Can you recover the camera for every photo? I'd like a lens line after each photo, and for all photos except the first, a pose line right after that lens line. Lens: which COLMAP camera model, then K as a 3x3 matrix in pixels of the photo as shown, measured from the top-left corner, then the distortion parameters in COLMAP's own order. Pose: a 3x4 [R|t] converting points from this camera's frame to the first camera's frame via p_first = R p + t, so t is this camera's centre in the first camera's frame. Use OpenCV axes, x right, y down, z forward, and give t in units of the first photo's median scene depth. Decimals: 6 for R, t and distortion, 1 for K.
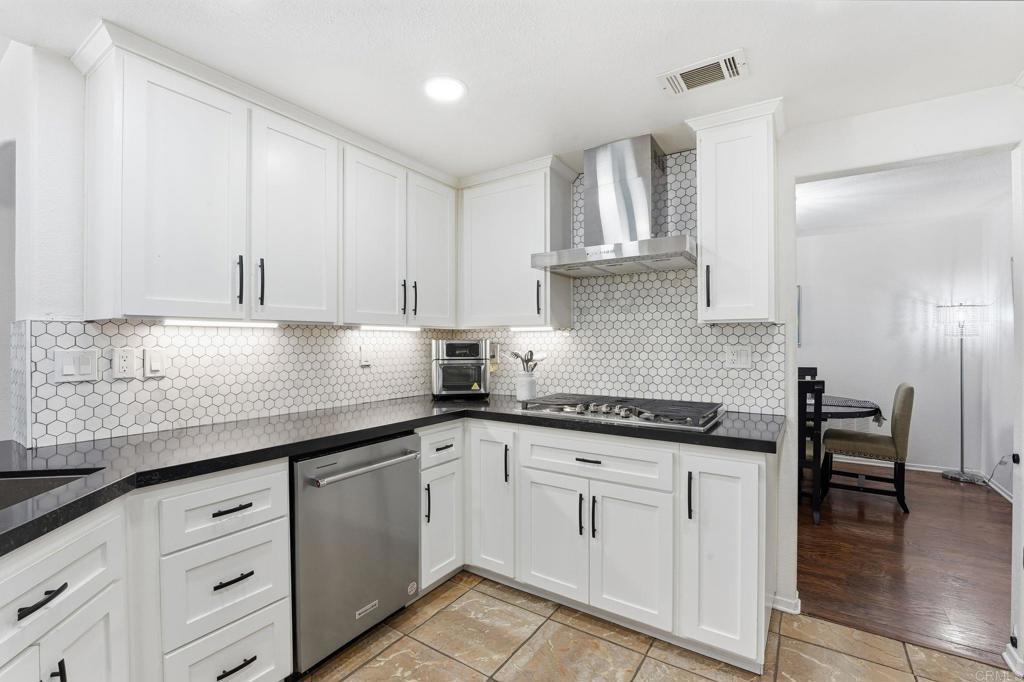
lens RADIAL K [[454.1, 0, 507.7], [0, 454.1, 341.8], [0, 0, 1]] dist [-0.019383, 0.000752]
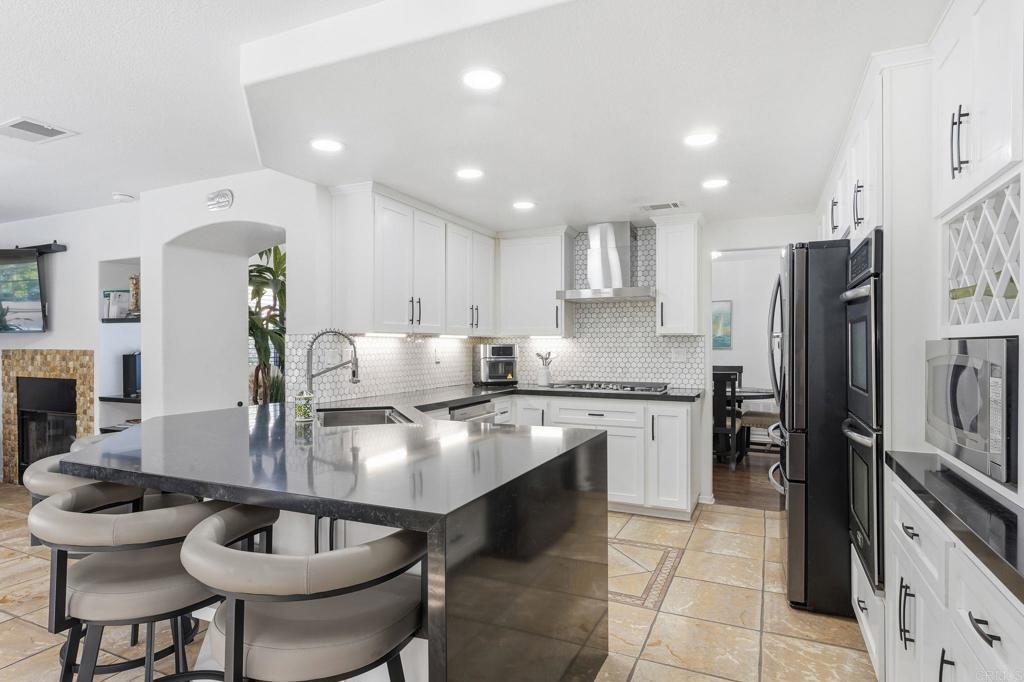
lens RADIAL K [[559.4, 0, 508.5], [0, 559.4, 347.5], [0, 0, 1]] dist [-0.001331, -0.000737]
pose [[0.988059, 0.000768, 0.154077, -0.401096], [-0.001406, 0.999991, 0.004032, -0.001846], [-0.154073, -0.004200, 0.988051, -0.879968]]
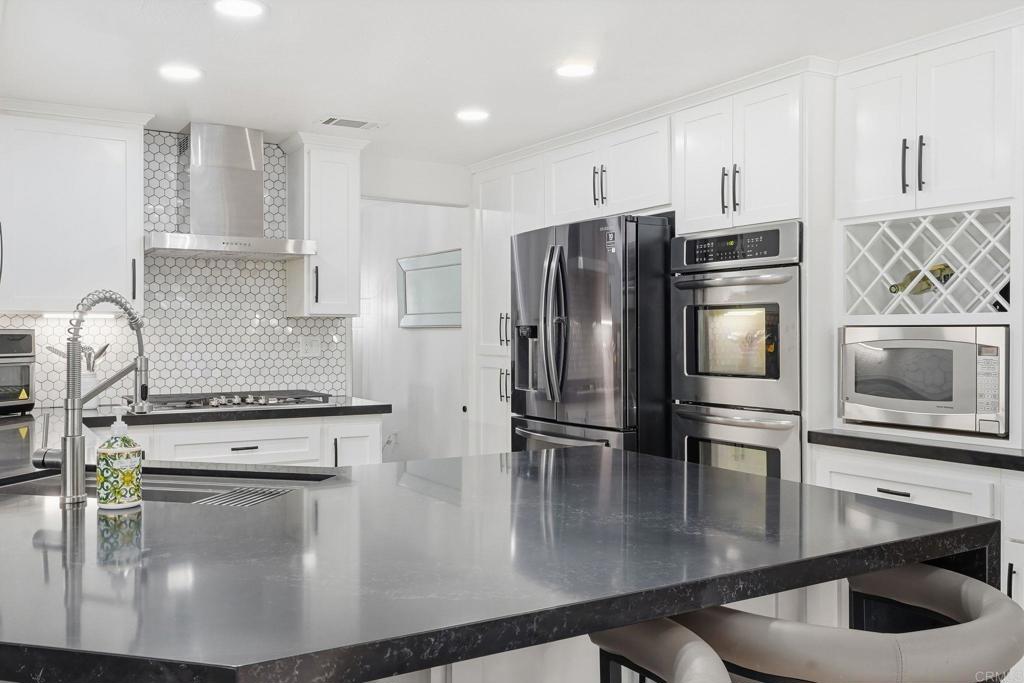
lens RADIAL K [[888.9, 0, 512.0], [0, 888.9, 341.5], [0, 0, 1]] dist [0.001658, 0.007362]
pose [[0.423153, -0.007219, 0.906029, -1.160629], [-0.001460, 0.999962, 0.008649, 0.001368], [-0.906057, -0.004983, 0.423127, -0.335278]]
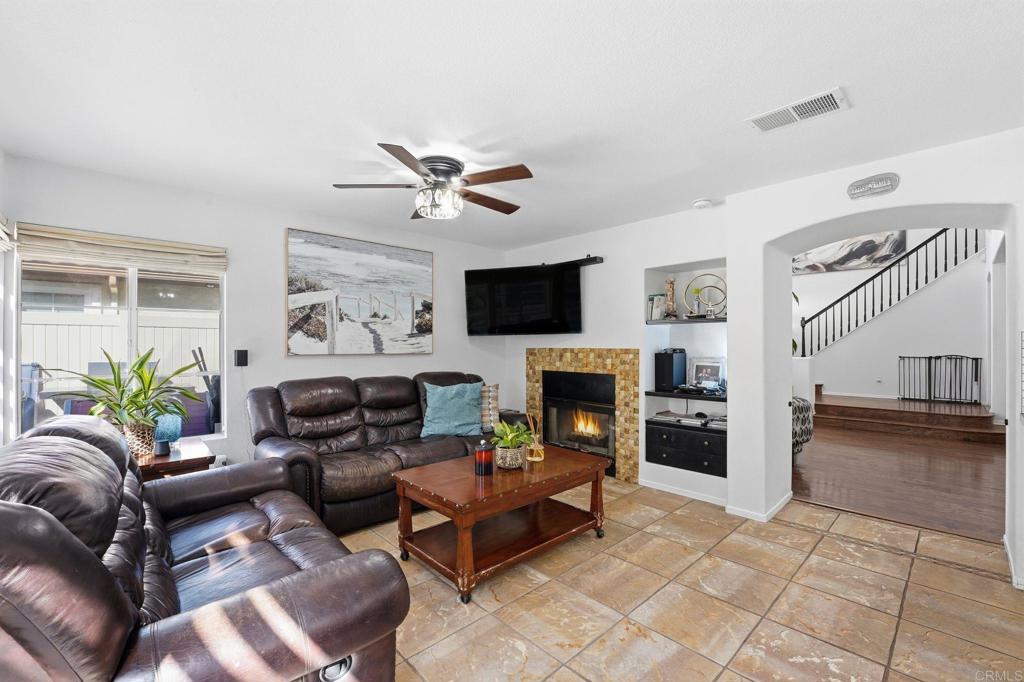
lens RADIAL K [[430.7, 0, 505.7], [0, 430.7, 338.5], [0, 0, 1]] dist [-0.021530, -0.000115]
pose [[0.973798, -0.001979, -0.227406, -1.655085], [-0.001509, 0.999884, -0.015166, 0.003051], [0.227410, 0.015112, 0.973682, -0.469714]]
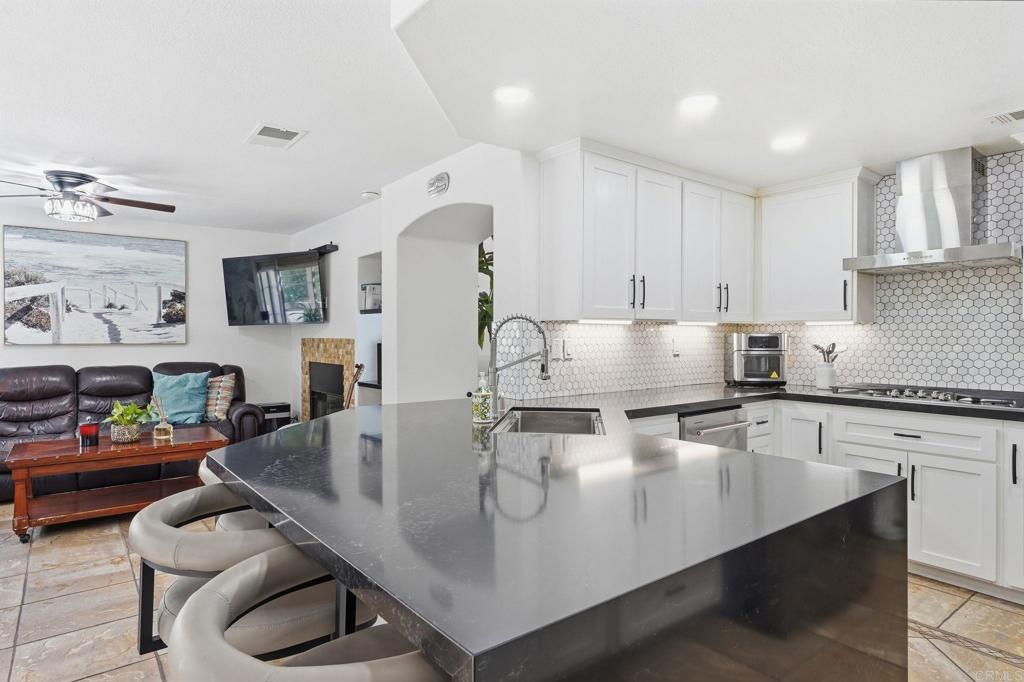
lens RADIAL K [[574.5, 0, 506.7], [0, 574.5, 340.0], [0, 0, 1]] dist [-0.000437, 0.000059]
pose [[0.948558, 0.004176, -0.316577, -0.283841], [-0.001456, 0.999960, 0.008828, 0.001100], [0.316601, -0.007913, 0.948526, -0.626393]]
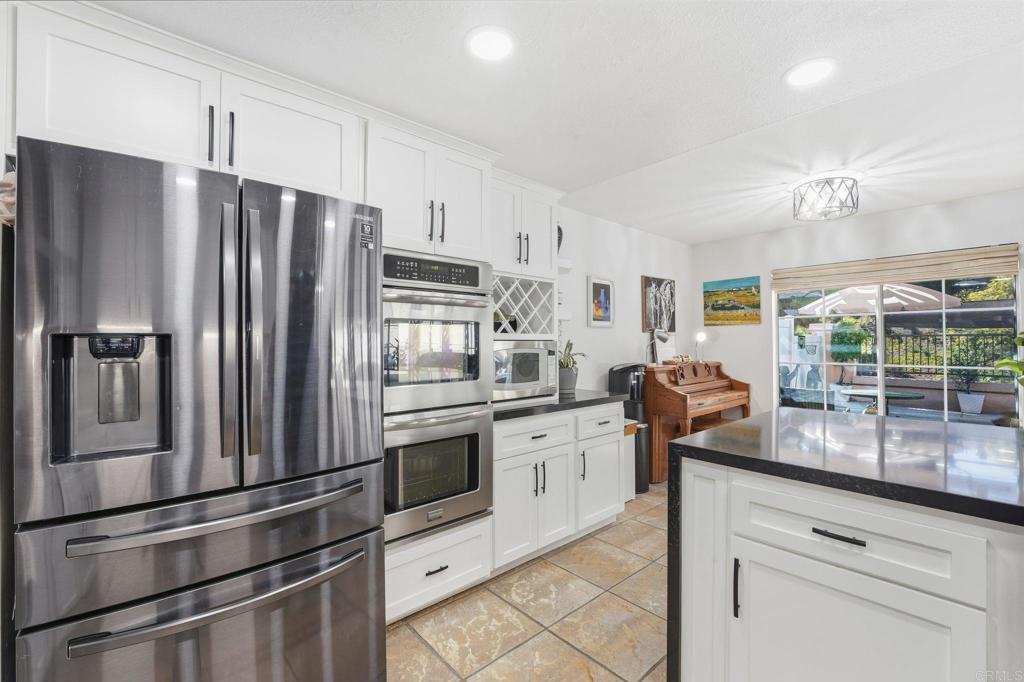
lens RADIAL K [[430.7, 0, 505.7], [0, 430.7, 338.5], [0, 0, 1]] dist [-0.021530, -0.000115]
pose [[-0.965900, 0.010933, 0.258684, -0.015443], [0.007458, 0.999868, -0.014409, -0.000299], [-0.258807, -0.011988, -0.965855, 0.724892]]
